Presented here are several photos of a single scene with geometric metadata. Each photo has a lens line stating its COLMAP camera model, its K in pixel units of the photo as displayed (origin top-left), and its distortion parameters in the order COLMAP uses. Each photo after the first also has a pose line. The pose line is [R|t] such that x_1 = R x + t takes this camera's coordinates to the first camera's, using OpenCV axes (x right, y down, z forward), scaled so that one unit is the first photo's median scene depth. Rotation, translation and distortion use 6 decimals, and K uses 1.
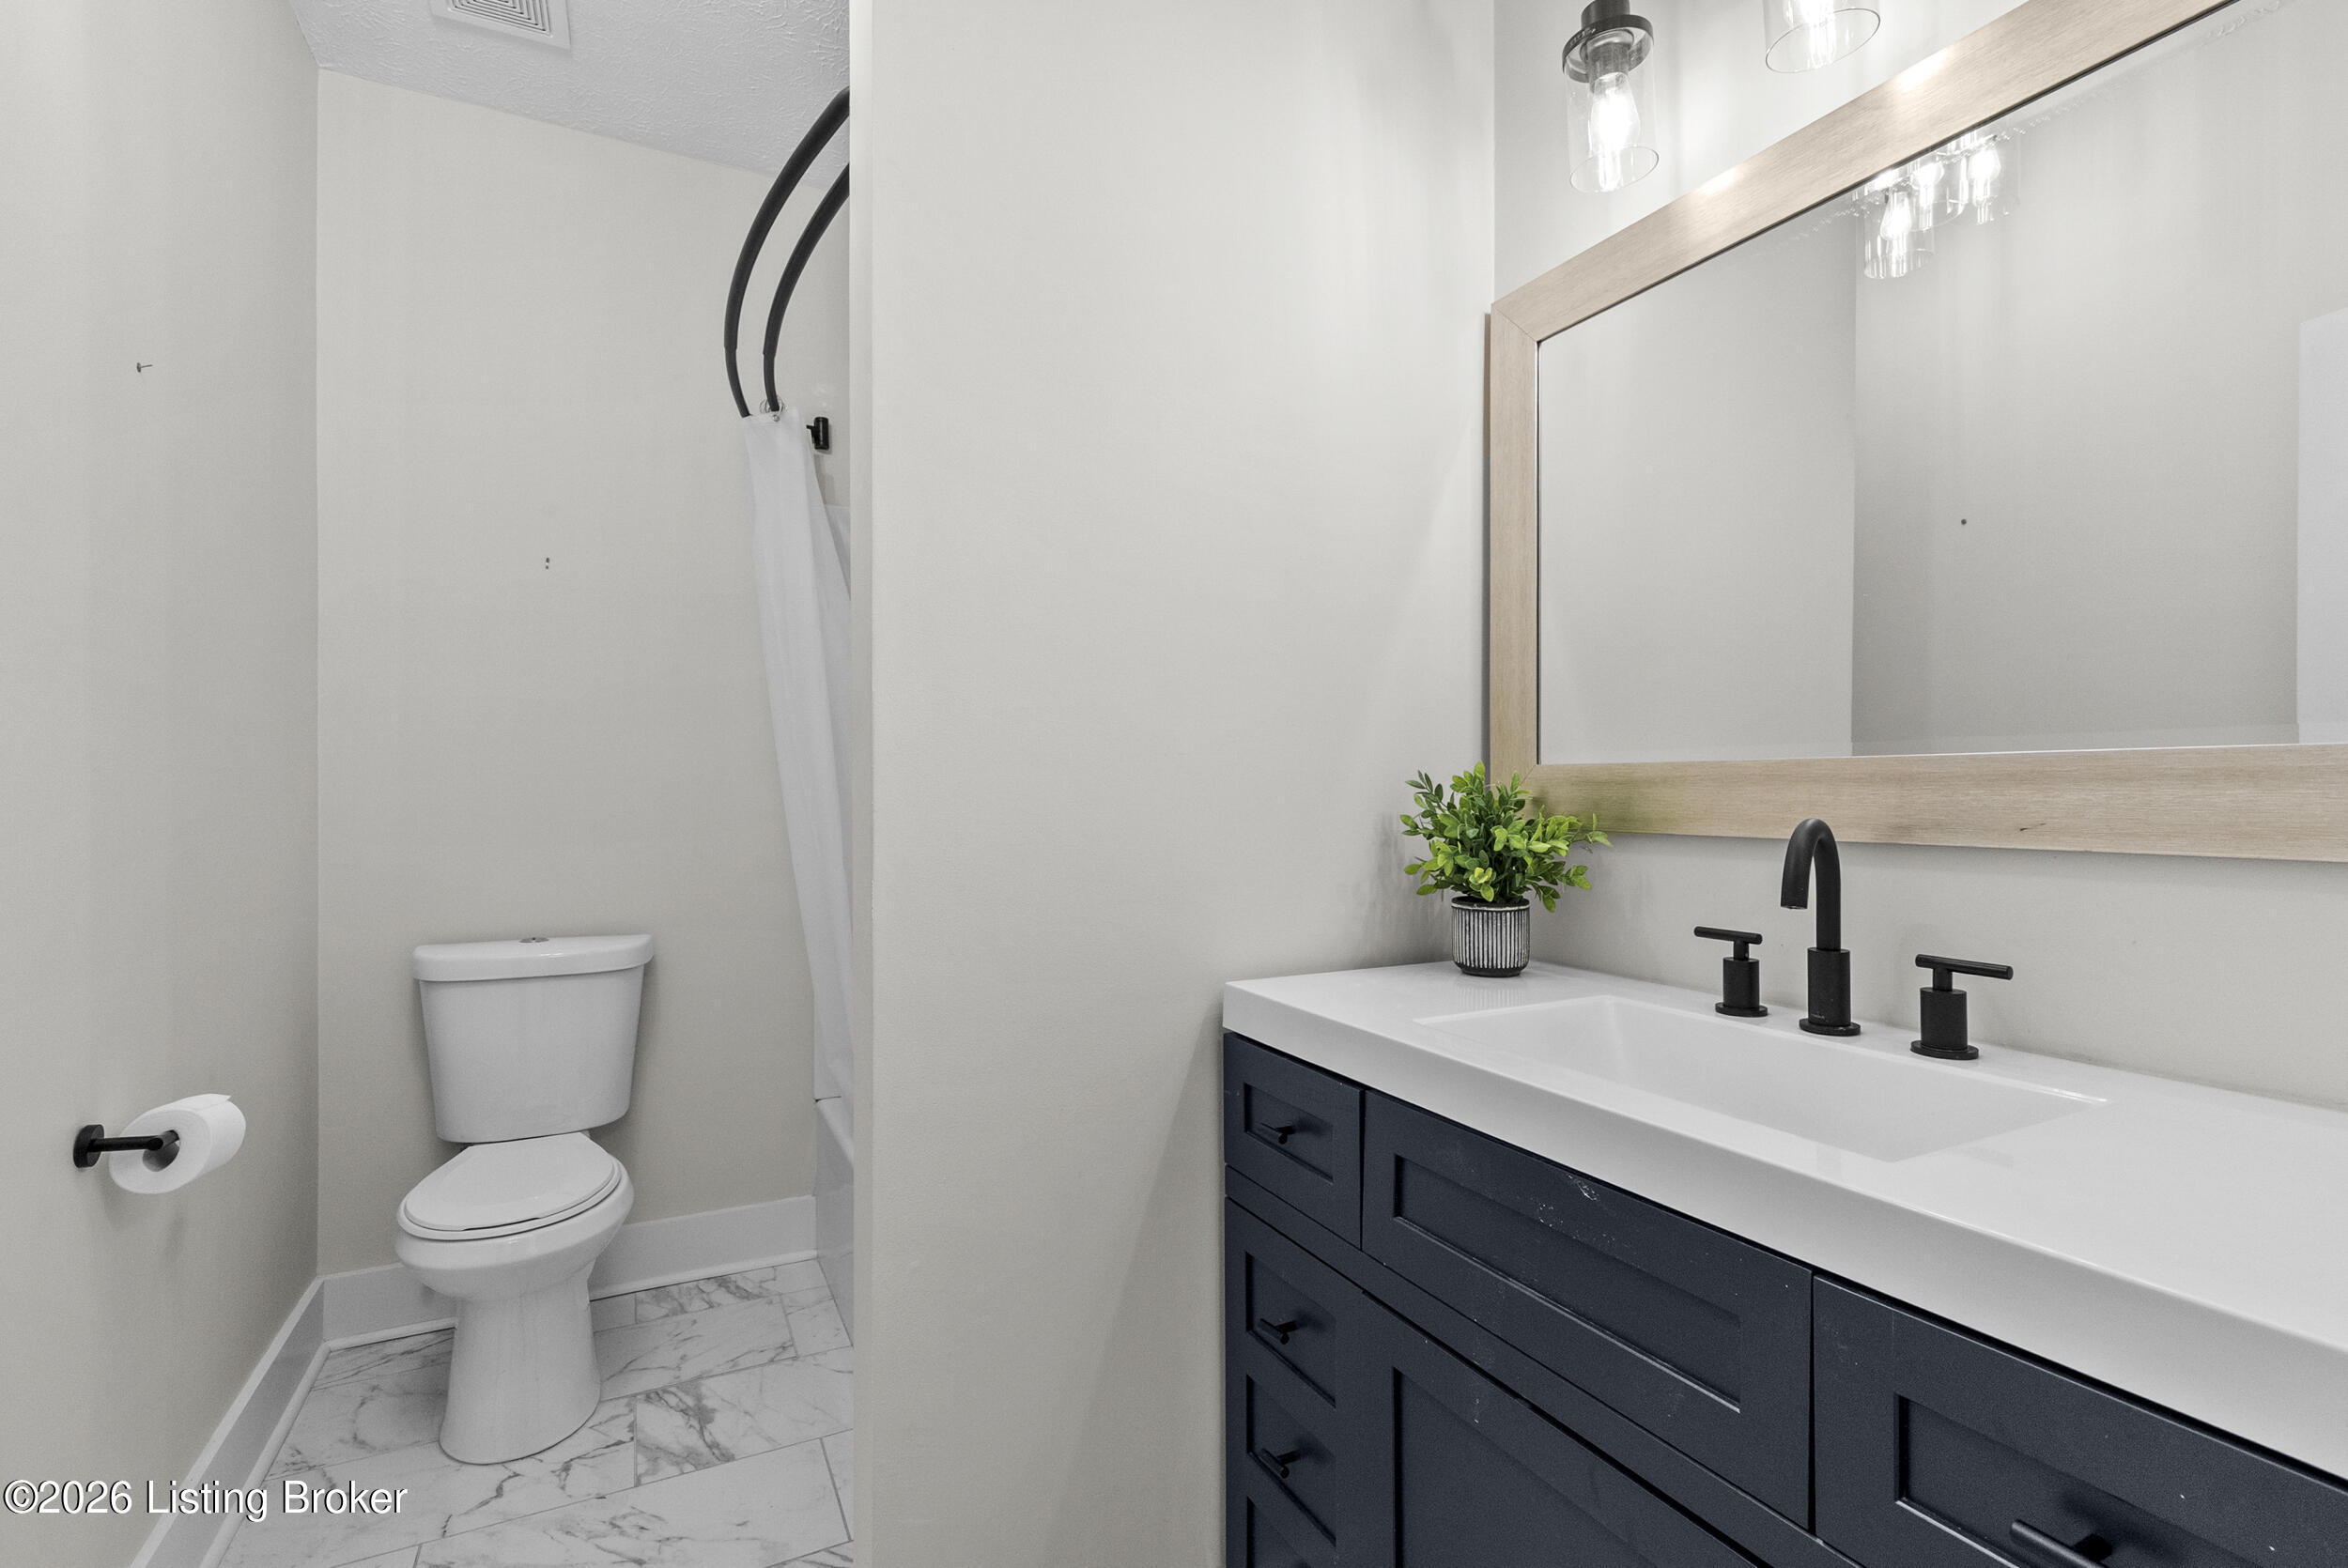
lens RADIAL K [[1087.0, 0, 1198.5], [0, 1087.0, 777.3], [0, 0, 1]] dist [-0.006931, 0.003164]
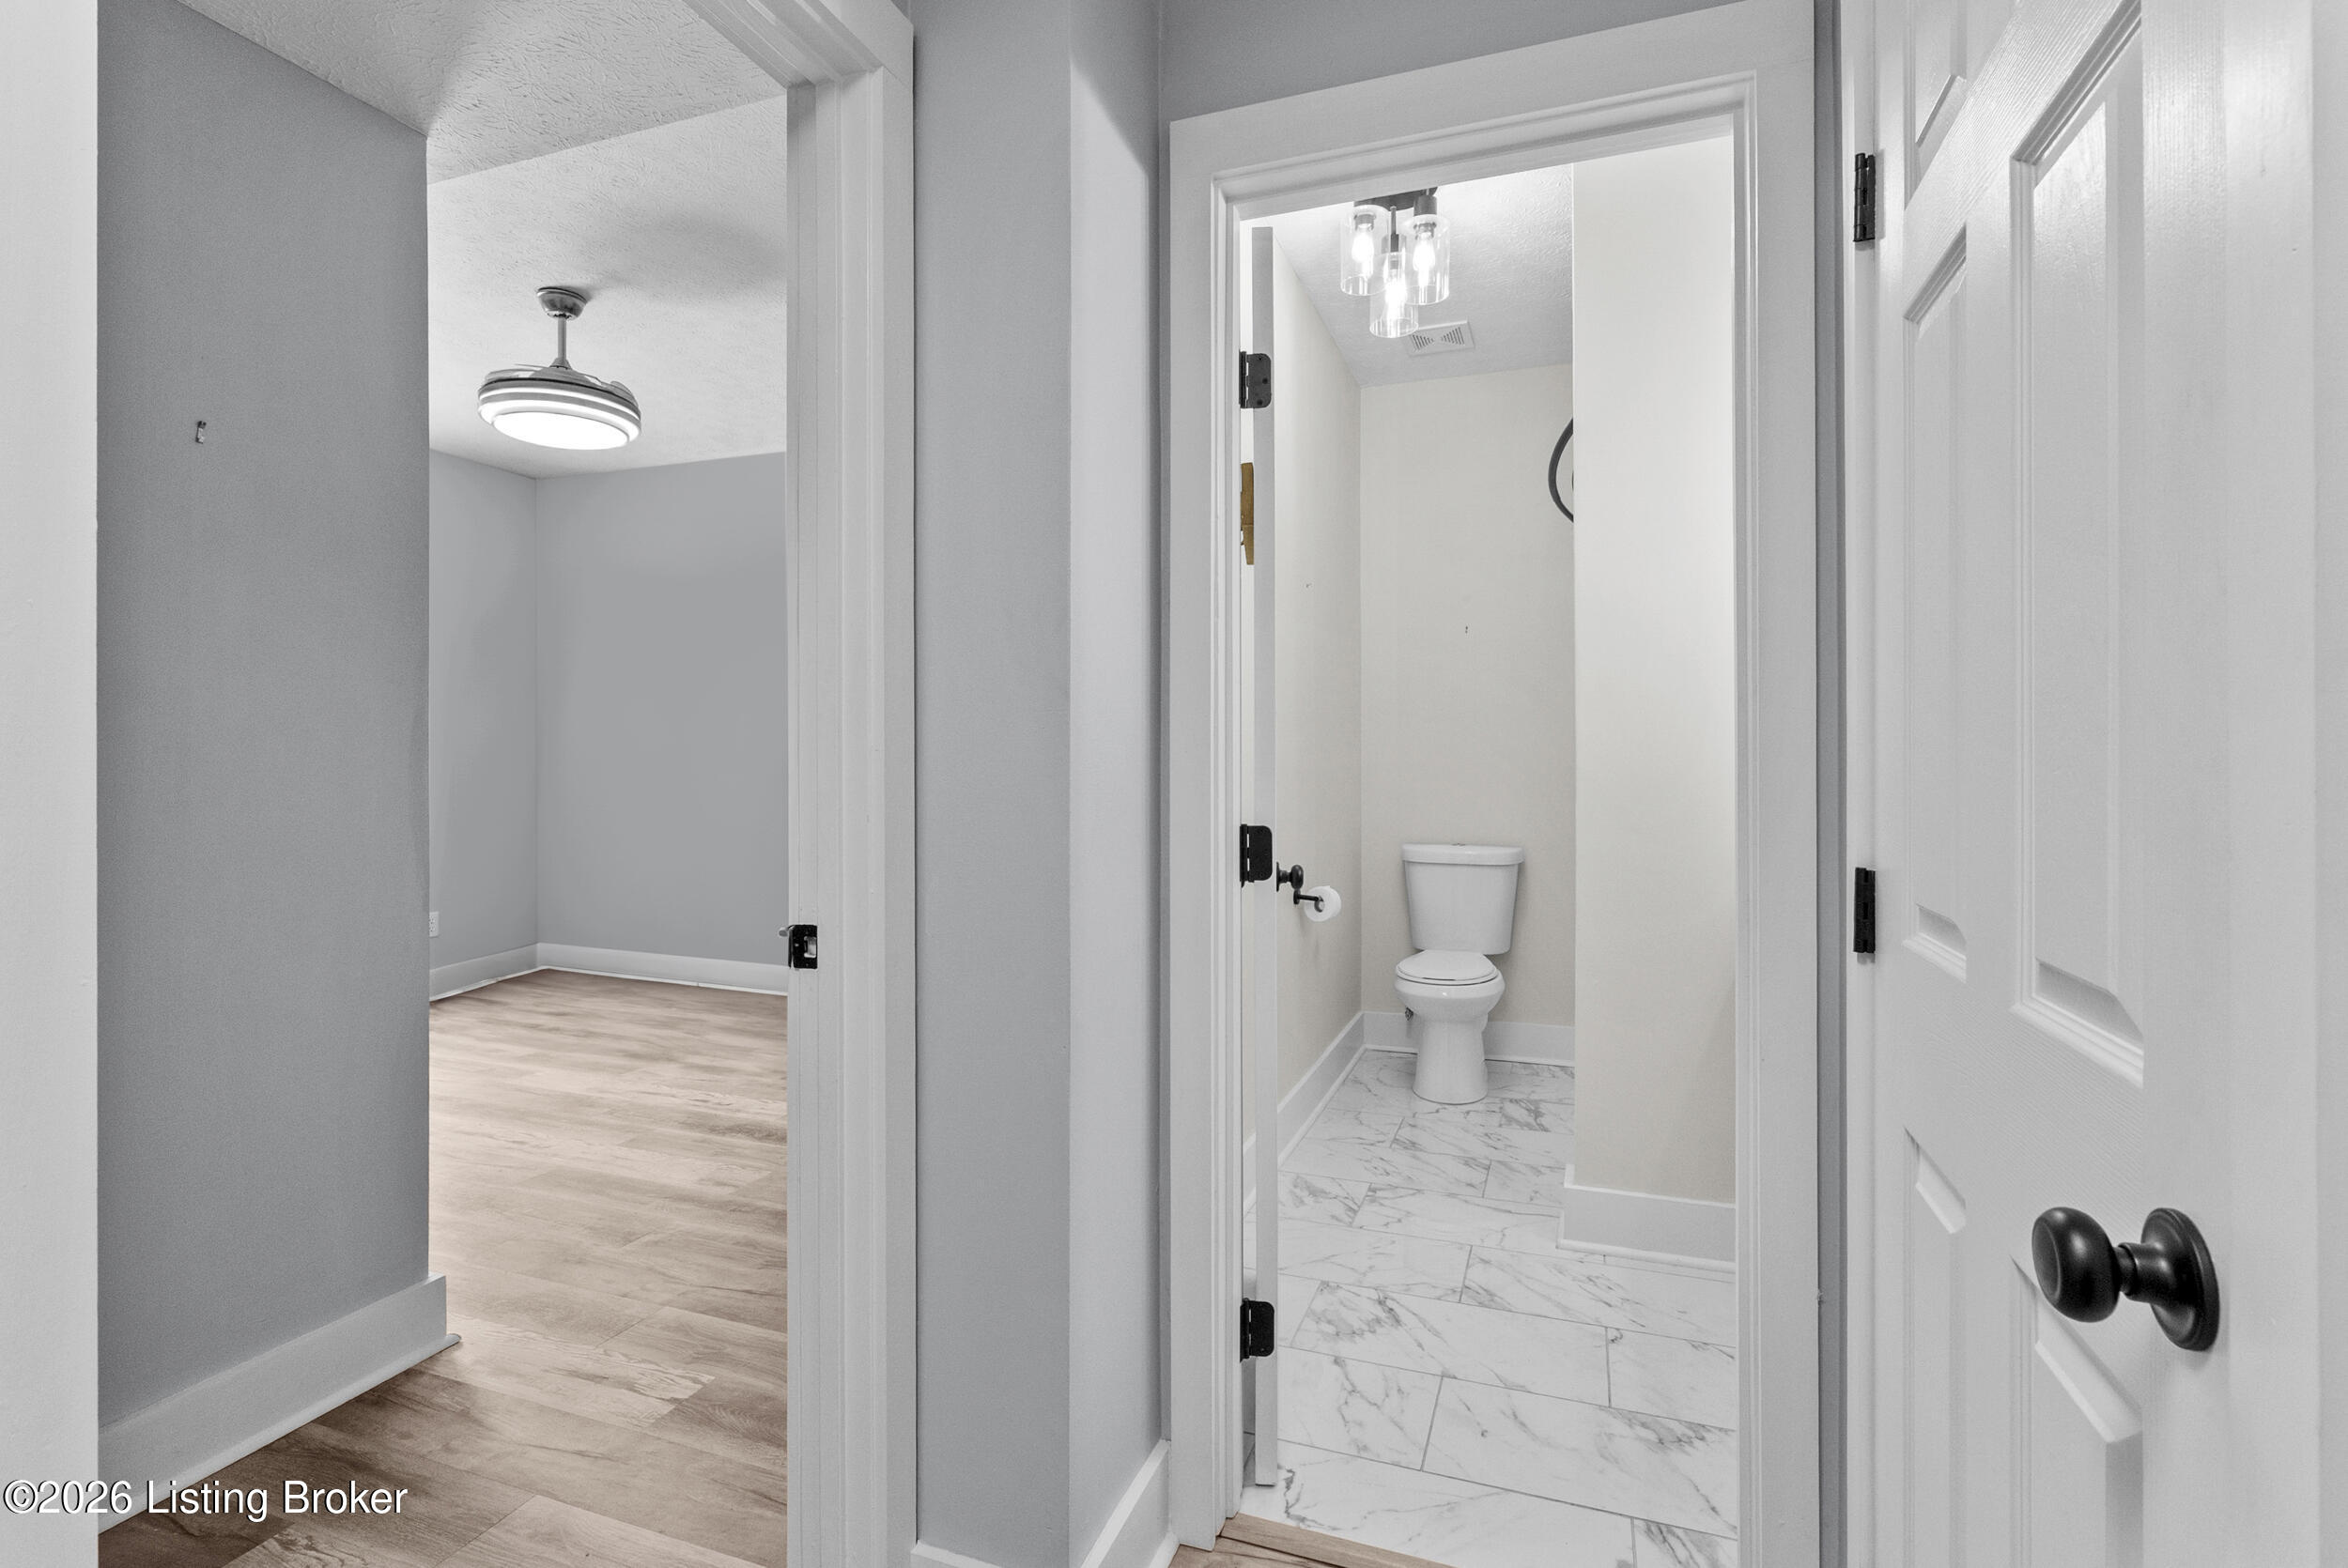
lens RADIAL K [[1087.0, 0, 1176.9], [0, 1087.0, 752.2], [0, 0, 1]] dist [-0.006931, 0.003164]
pose [[0.670290, 0.000367, -0.742099, 0.448310], [0.003585, 0.999987, 0.003733, -0.008920], [0.742091, -0.005163, 0.670279, -0.601684]]
